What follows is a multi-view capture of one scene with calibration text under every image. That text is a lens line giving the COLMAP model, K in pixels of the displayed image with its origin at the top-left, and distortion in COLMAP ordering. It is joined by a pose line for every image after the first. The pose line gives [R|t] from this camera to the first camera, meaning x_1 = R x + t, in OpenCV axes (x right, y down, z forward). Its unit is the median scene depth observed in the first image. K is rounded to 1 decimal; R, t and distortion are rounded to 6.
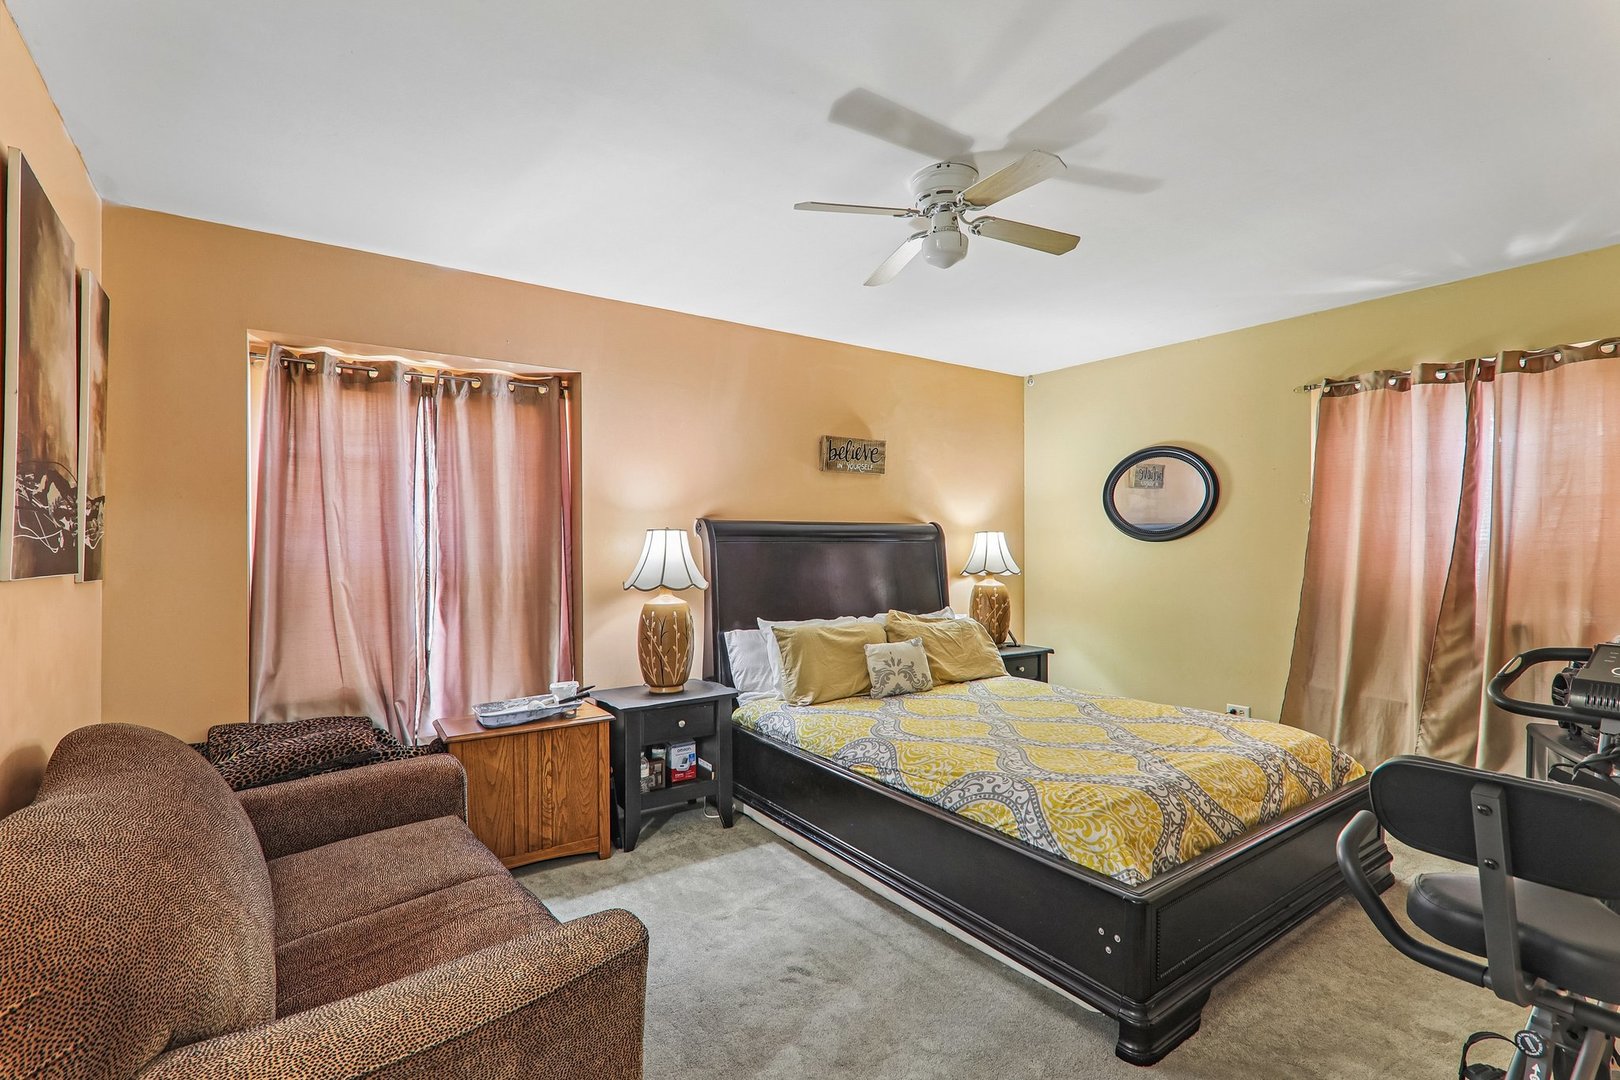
lens RADIAL K [[732.9, 0, 839.9], [0, 732.9, 557.7], [0, 0, 1]] dist [-0.018542, -0.000148]
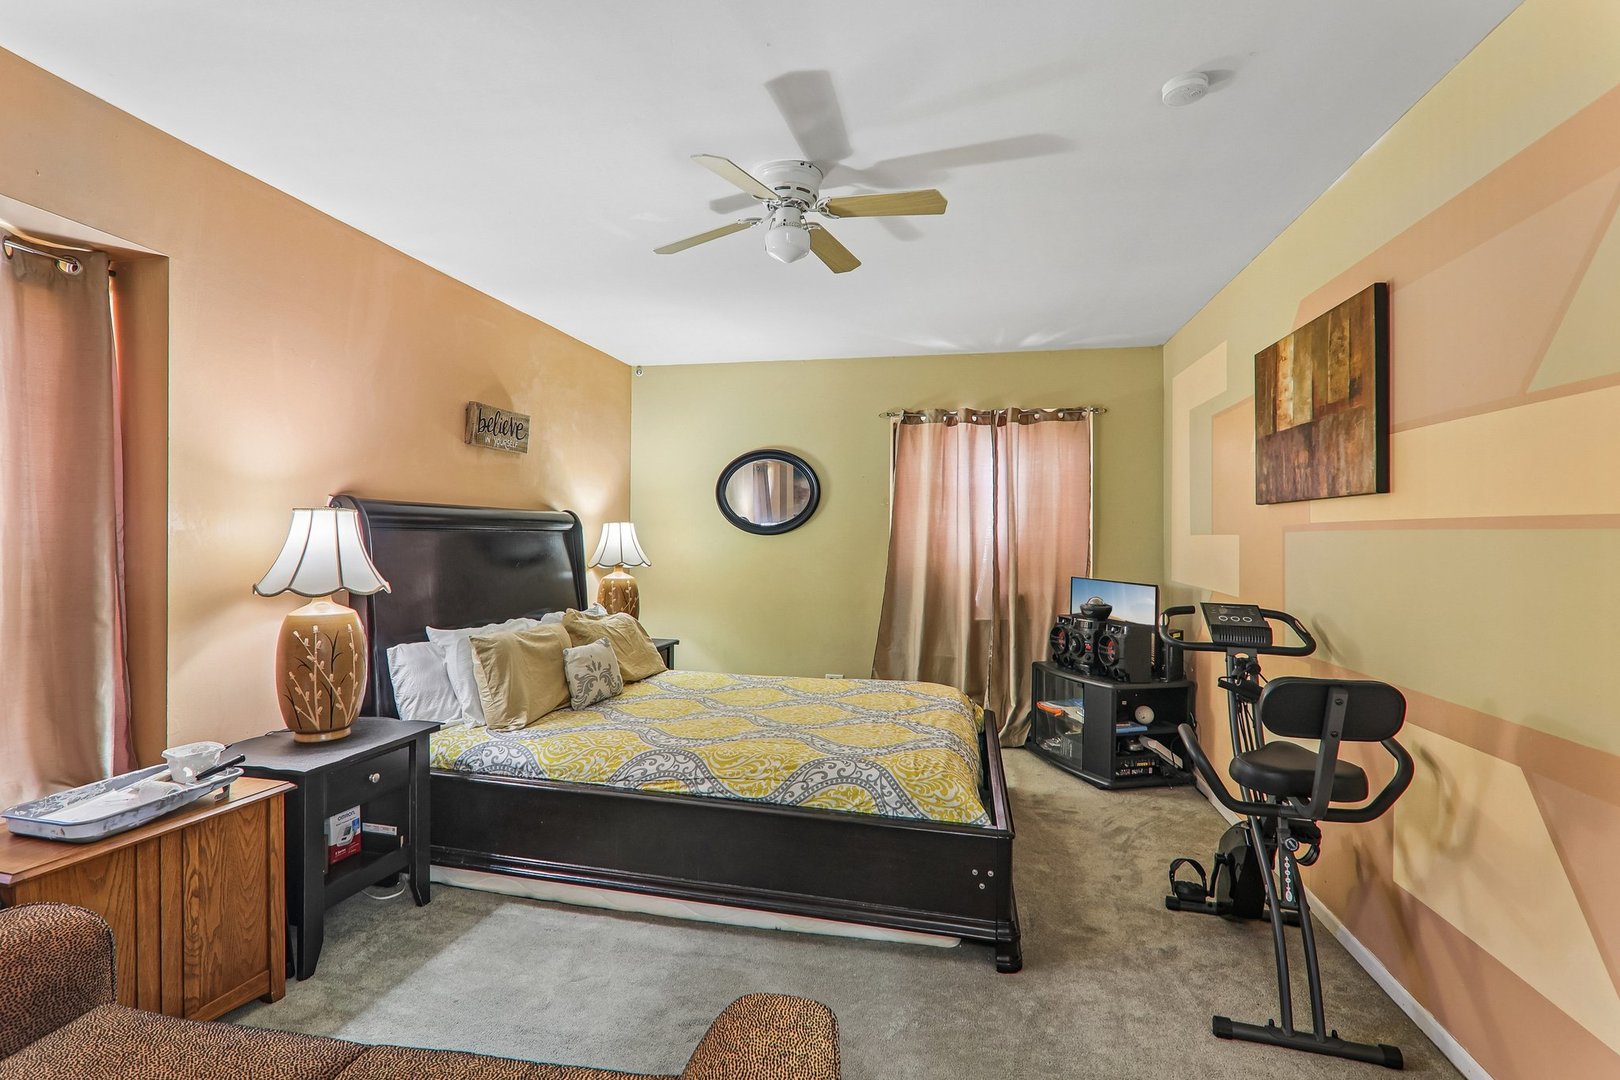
lens RADIAL K [[732.9, 0, 820.9], [0, 732.9, 546.3], [0, 0, 1]] dist [-0.018542, -0.000148]
pose [[0.756078, 0.006438, 0.654450, -0.329066], [-0.003262, 0.999976, -0.006068, 0.000362], [-0.654474, 0.002453, 0.756081, 0.154268]]
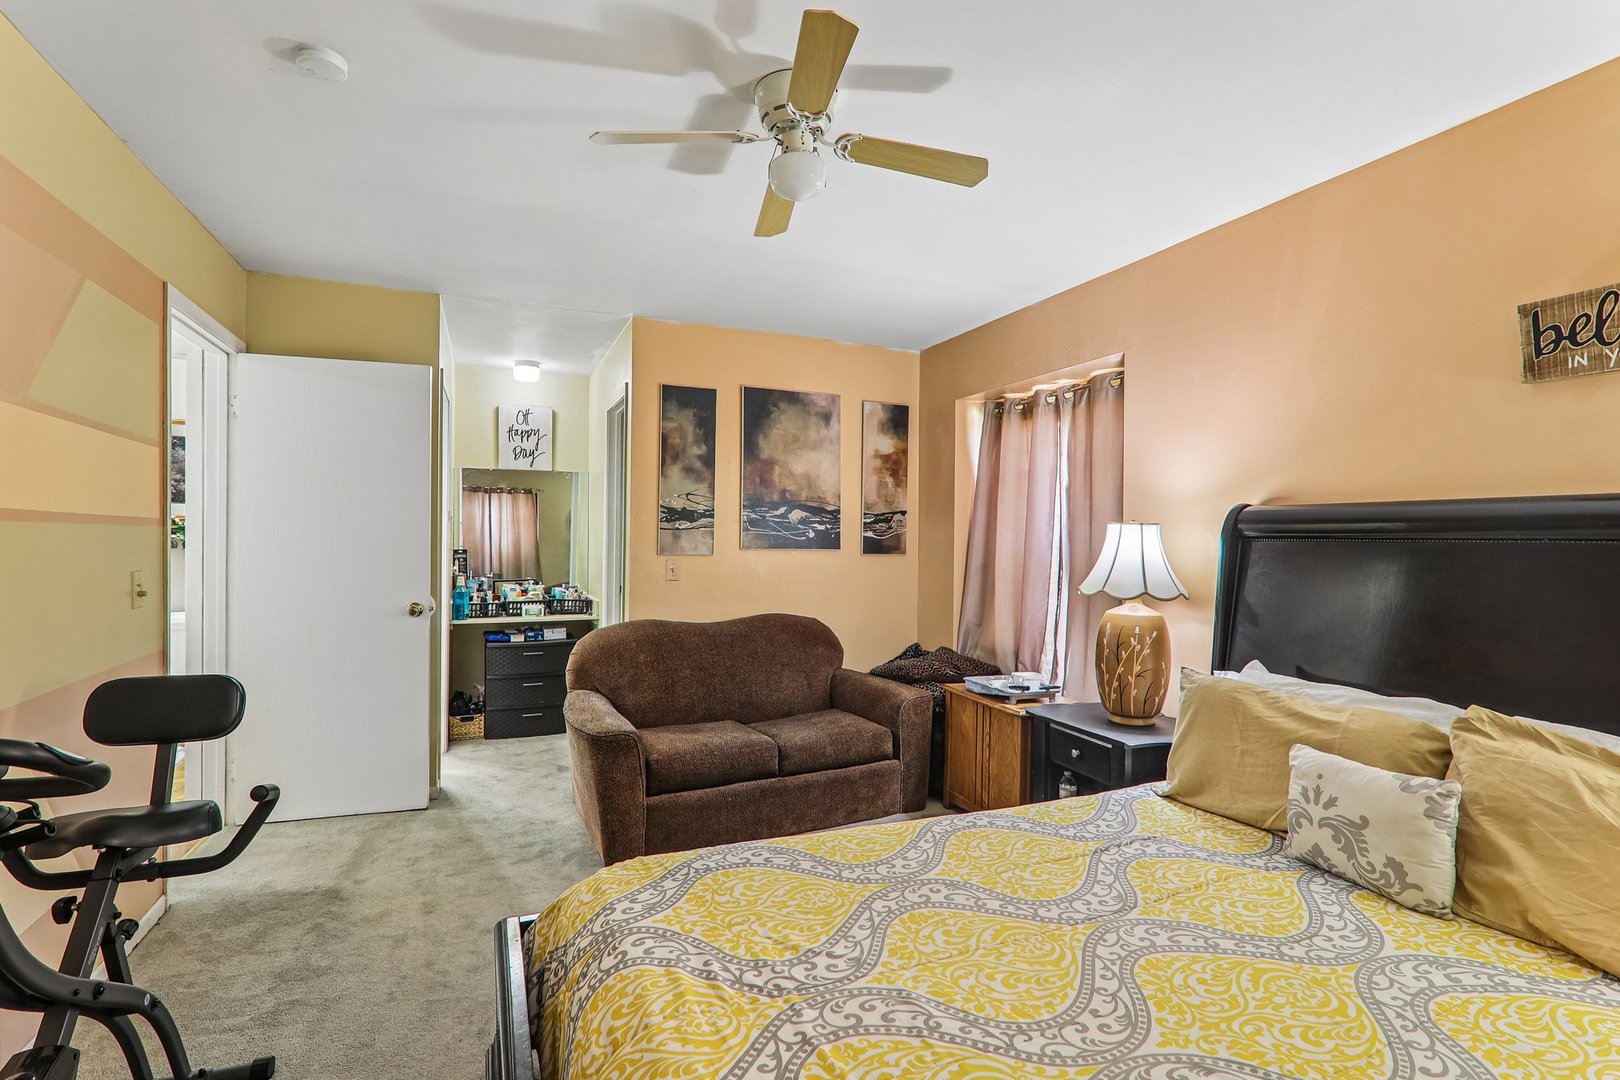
lens RADIAL K [[732.9, 0, 771.0], [0, 732.9, 545.1], [0, 0, 1]] dist [-0.018542, -0.000148]
pose [[-0.252385, 0.018044, -0.967459, 0.662216], [-0.017914, 0.999568, 0.023316, -0.026366], [0.967461, 0.023215, -0.251953, 0.837573]]
